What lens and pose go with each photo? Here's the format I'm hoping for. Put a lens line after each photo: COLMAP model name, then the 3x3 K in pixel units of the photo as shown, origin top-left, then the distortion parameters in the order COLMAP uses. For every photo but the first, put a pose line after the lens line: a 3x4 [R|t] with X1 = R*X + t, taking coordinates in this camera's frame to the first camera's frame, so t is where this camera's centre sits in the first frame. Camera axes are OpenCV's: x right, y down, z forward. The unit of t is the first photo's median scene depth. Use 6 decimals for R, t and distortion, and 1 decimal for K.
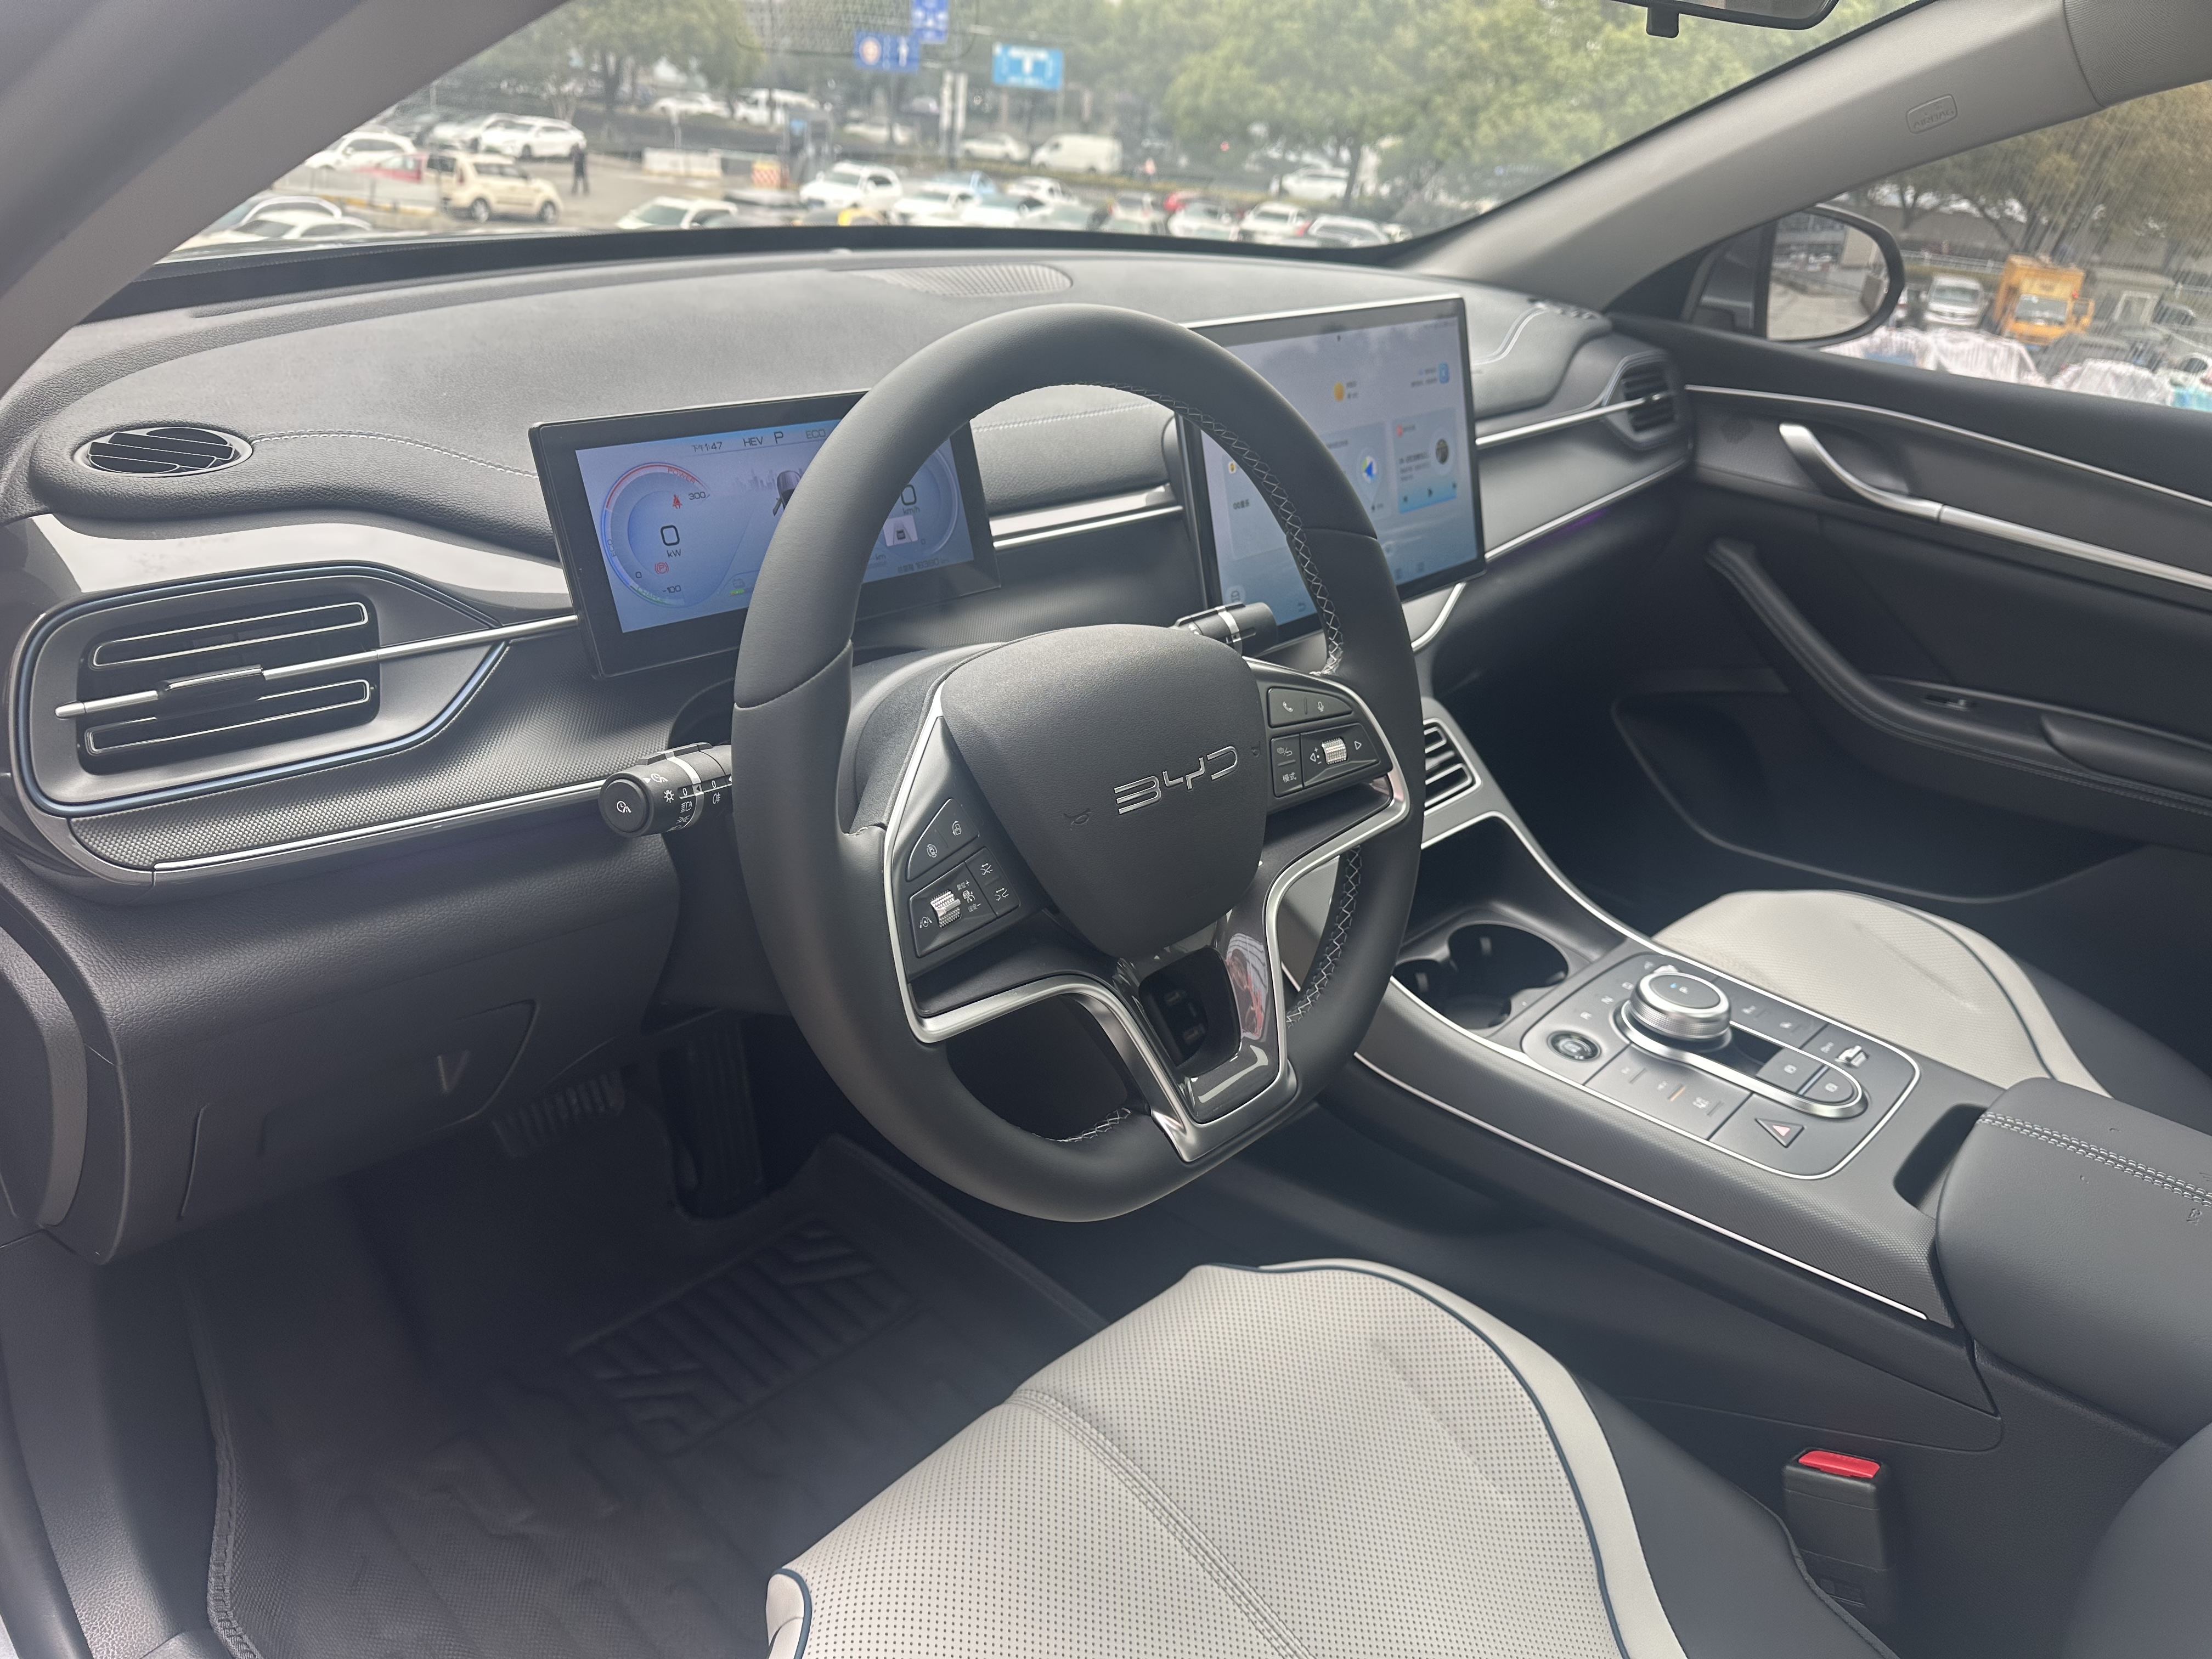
lens RADIAL K [[1551.2, 0, 1108.8], [0, 1551.2, 838.7], [0, 0, 1]] dist [0.036621, -0.024280]
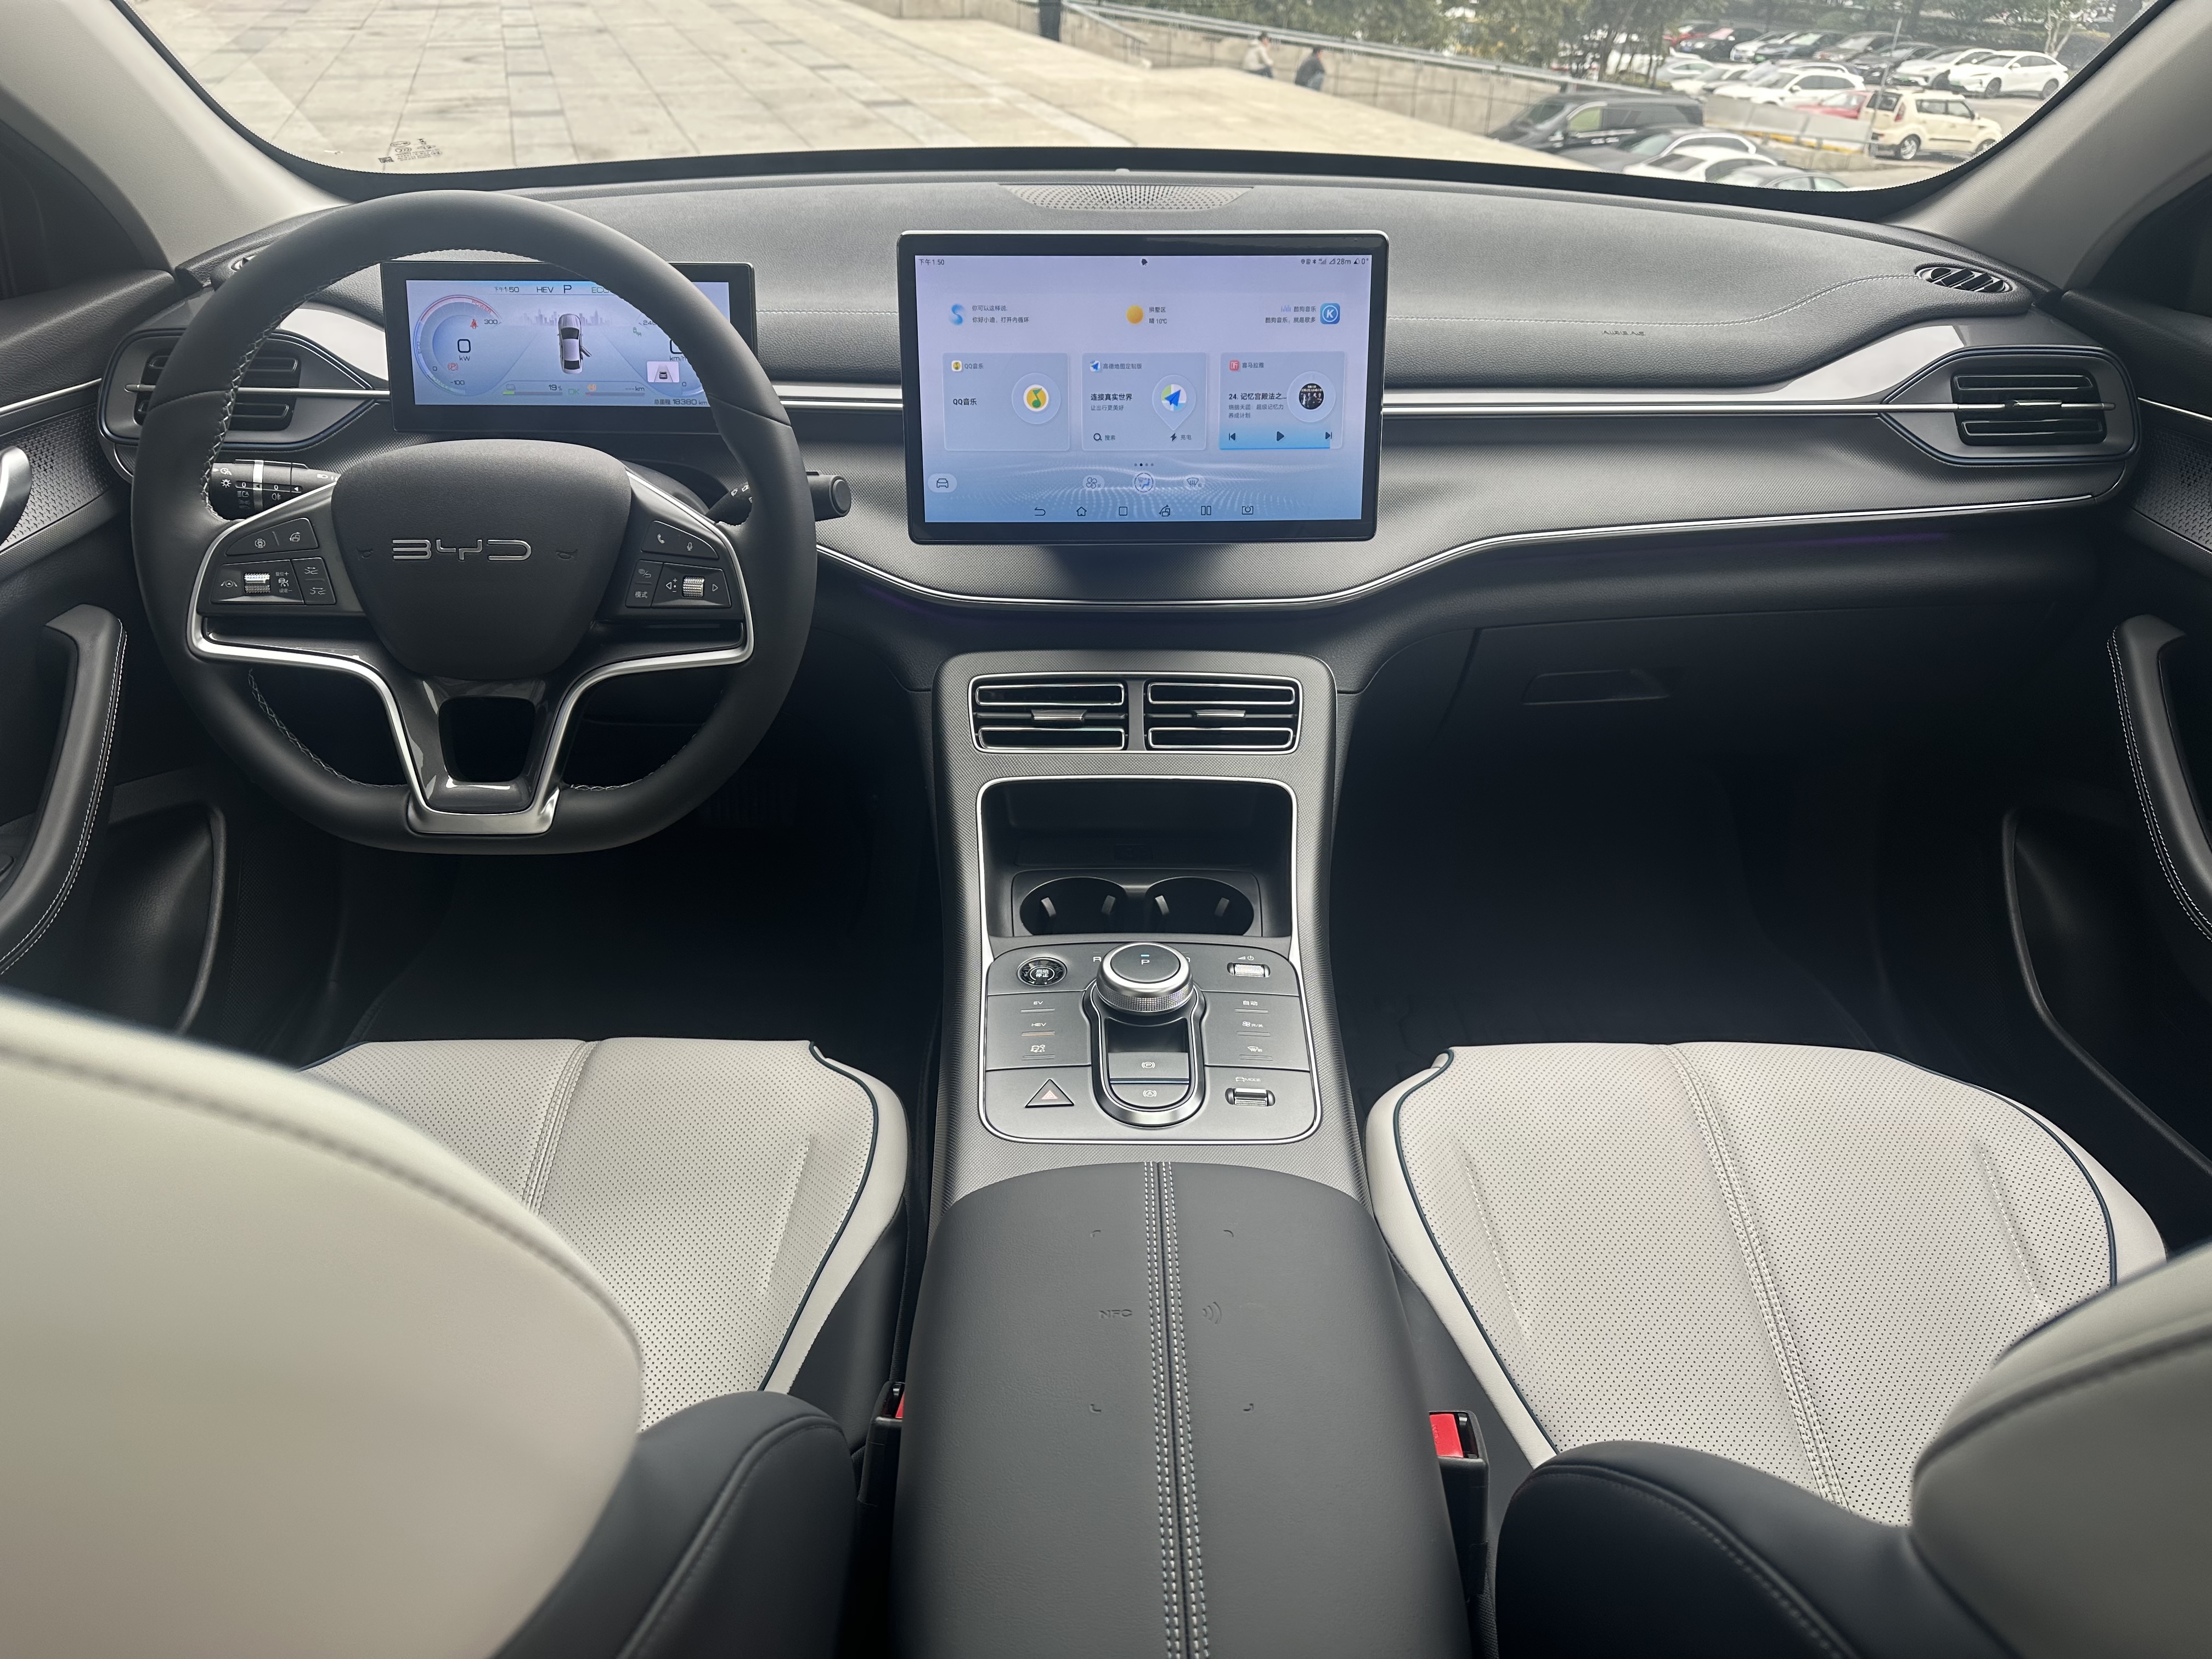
lens RADIAL K [[1551.2, 0, 1104.9], [0, 1551.2, 825.2], [0, 0, 1]] dist [0.036621, -0.024280]
pose [[0.696082, 0.302755, -0.651007, 0.961162], [-0.284910, 0.948772, 0.136596, -0.108900], [0.659012, 0.090396, 0.746681, 0.265680]]
